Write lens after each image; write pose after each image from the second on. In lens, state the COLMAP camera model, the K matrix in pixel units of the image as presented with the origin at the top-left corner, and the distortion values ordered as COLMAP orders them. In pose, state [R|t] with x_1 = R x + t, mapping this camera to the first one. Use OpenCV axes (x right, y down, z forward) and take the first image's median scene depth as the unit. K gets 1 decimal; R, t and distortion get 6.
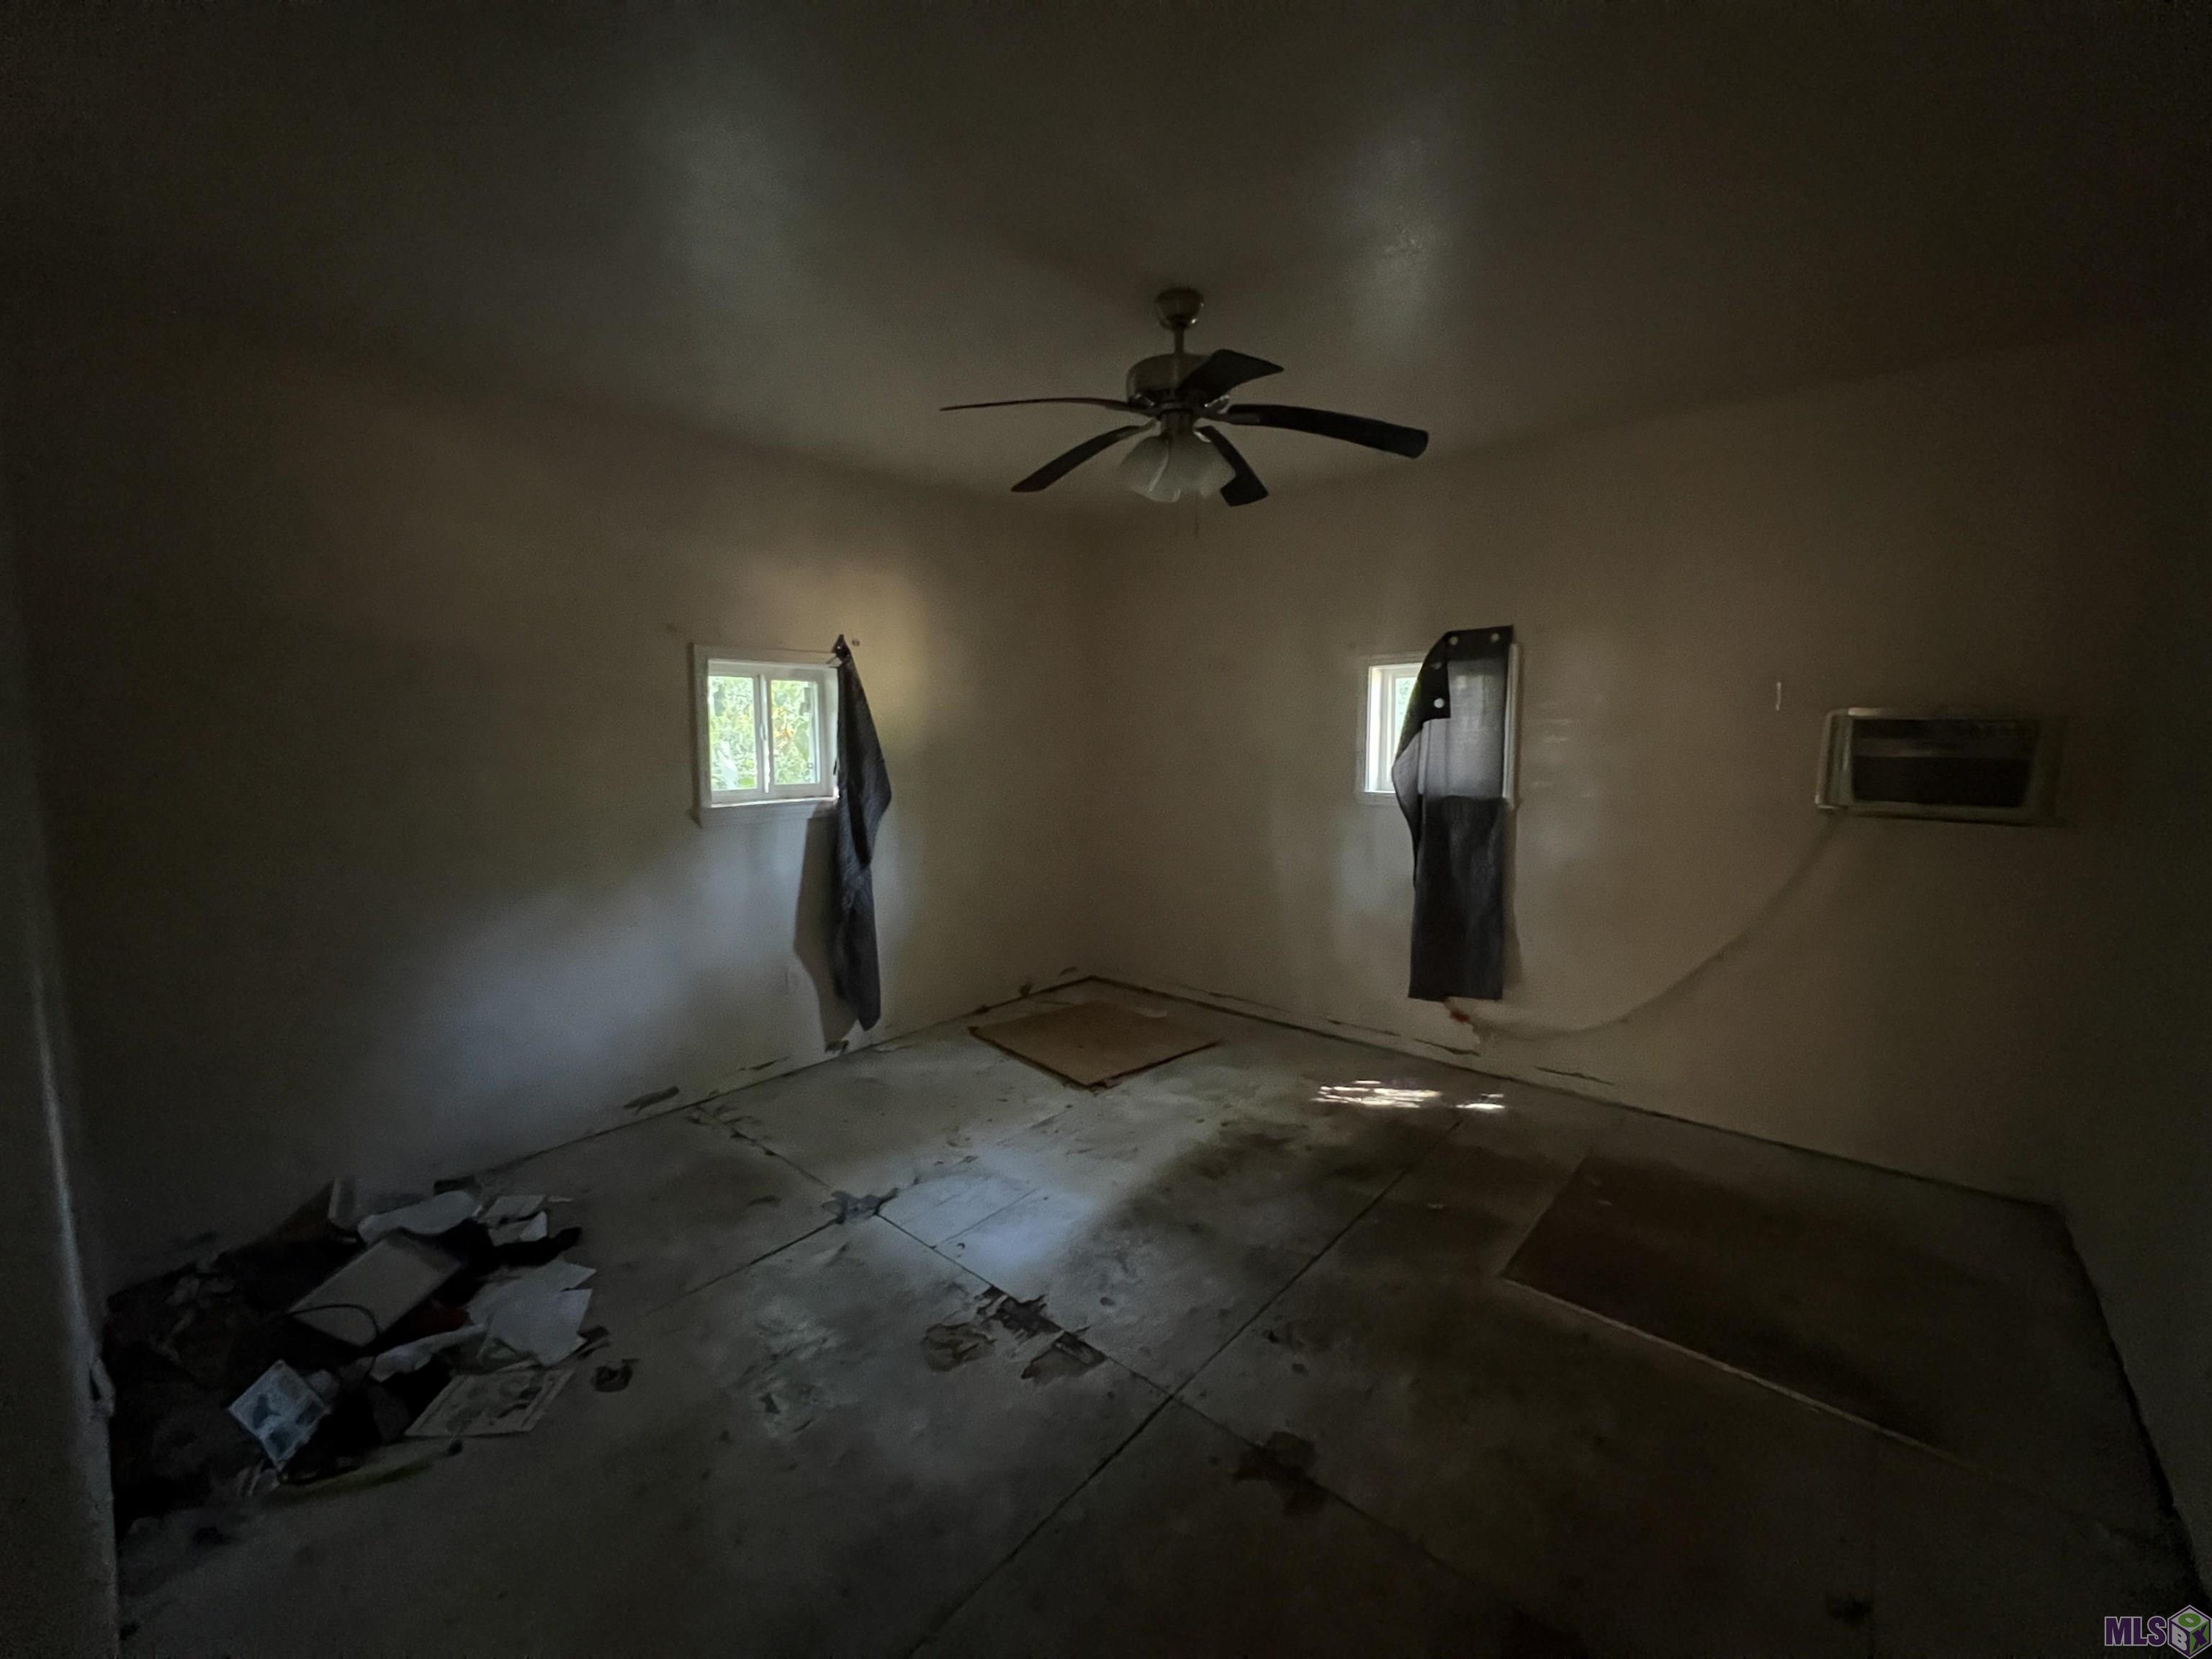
lens RADIAL K [[886.2, 0, 1103.8], [0, 886.2, 823.4], [0, 0, 1]] dist [-0.001203, -0.000344]
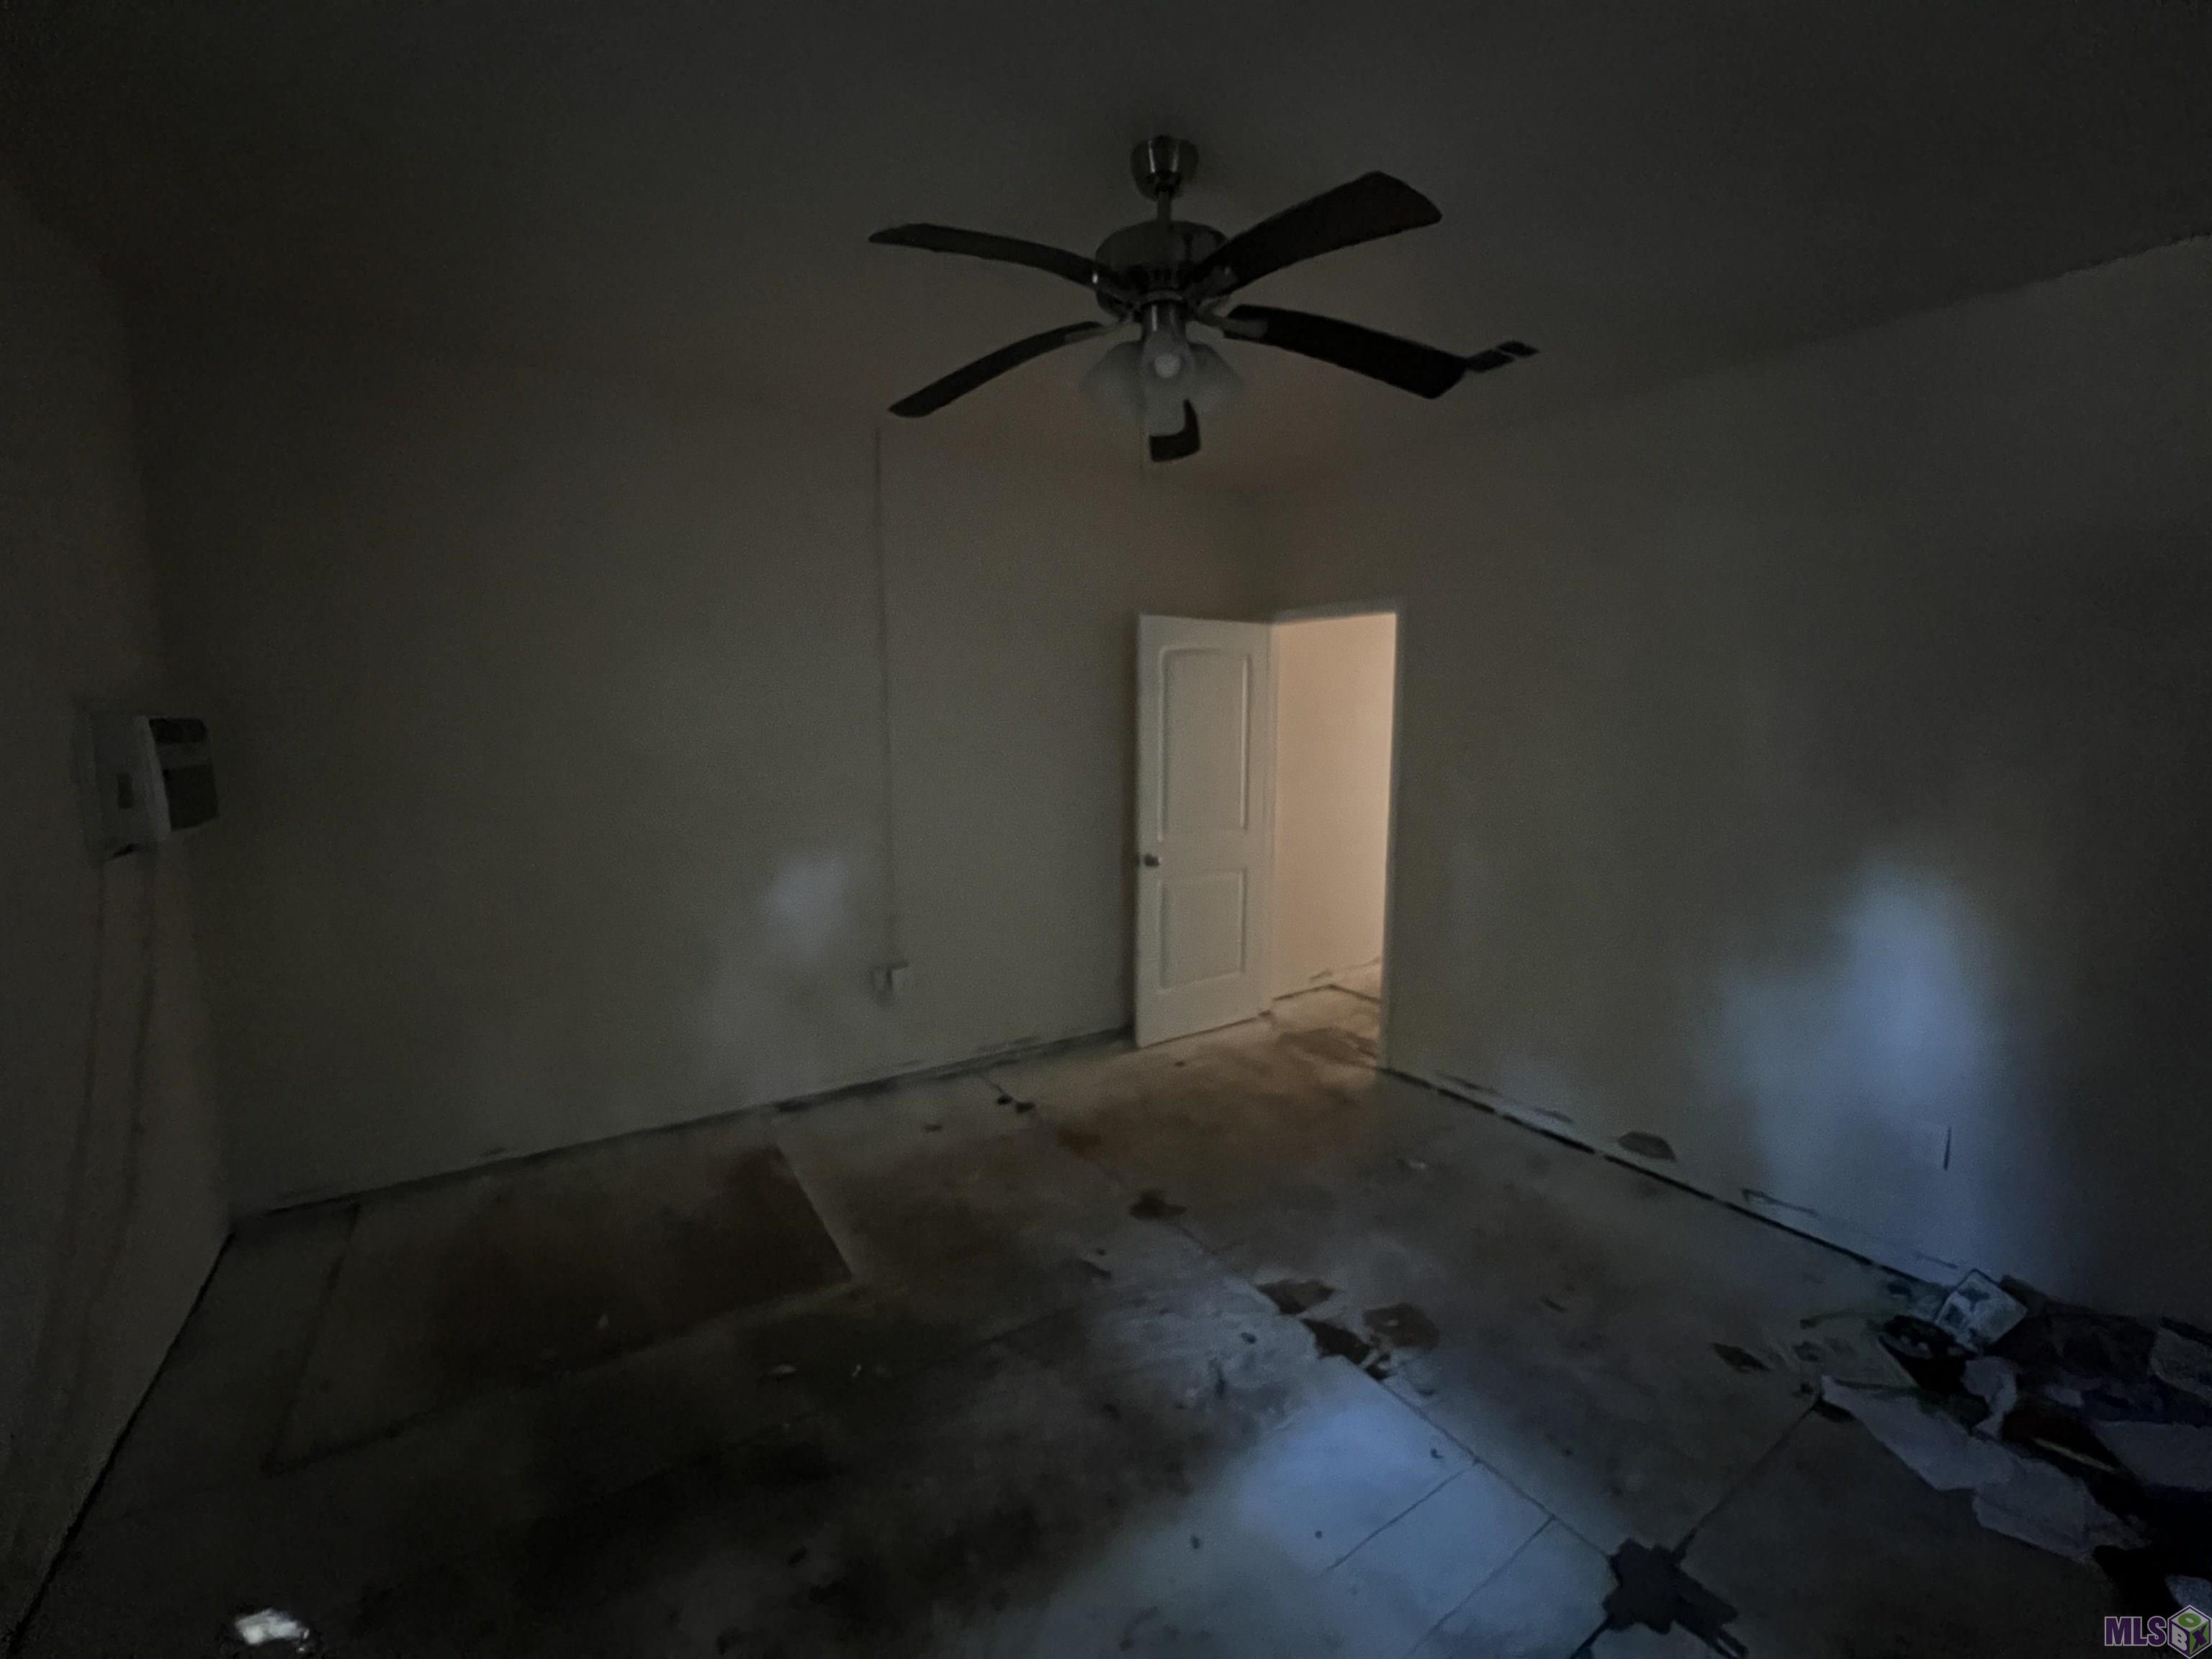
lens RADIAL K [[886.2, 0, 1103.8], [0, 886.2, 823.4], [0, 0, 1]] dist [-0.001203, -0.000344]
pose [[-0.959104, -0.046139, 0.279268, -0.086177], [0.024429, 0.969451, 0.244065, -0.225622], [-0.281998, 0.240906, -0.928677, 1.780704]]
